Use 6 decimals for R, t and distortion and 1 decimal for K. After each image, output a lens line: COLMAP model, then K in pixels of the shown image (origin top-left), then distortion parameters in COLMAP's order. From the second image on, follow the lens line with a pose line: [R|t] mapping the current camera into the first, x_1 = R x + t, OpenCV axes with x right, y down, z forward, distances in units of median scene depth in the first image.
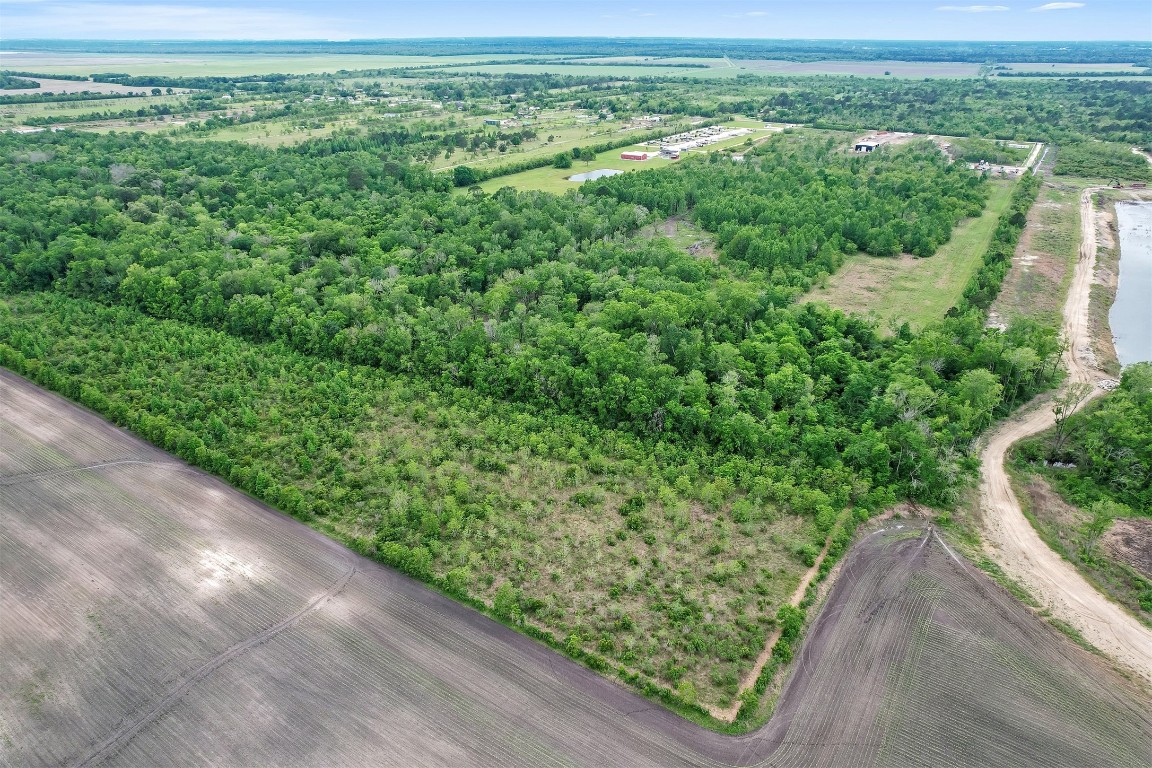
lens RADIAL K [[738.1, 0, 576.0], [0, 738.1, 384.0], [0, 0, 1]] dist [-0.071774, 0.065093]
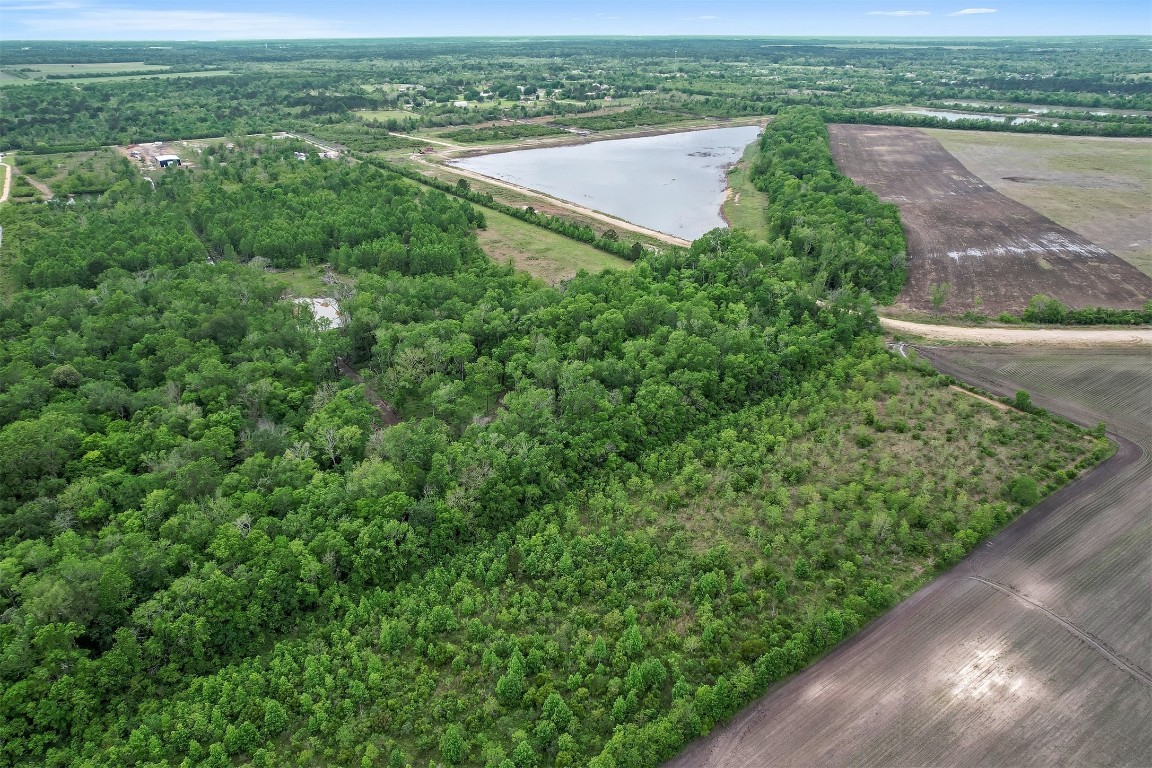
lens RADIAL K [[738.1, 0, 576.0], [0, 738.1, 384.0], [0, 0, 1]] dist [-0.071774, 0.065093]
pose [[0.370513, -0.405878, 0.835454, -1.096900], [0.405616, 0.879877, 0.247574, -0.393616], [-0.835581, 0.247144, 0.490636, 0.814417]]
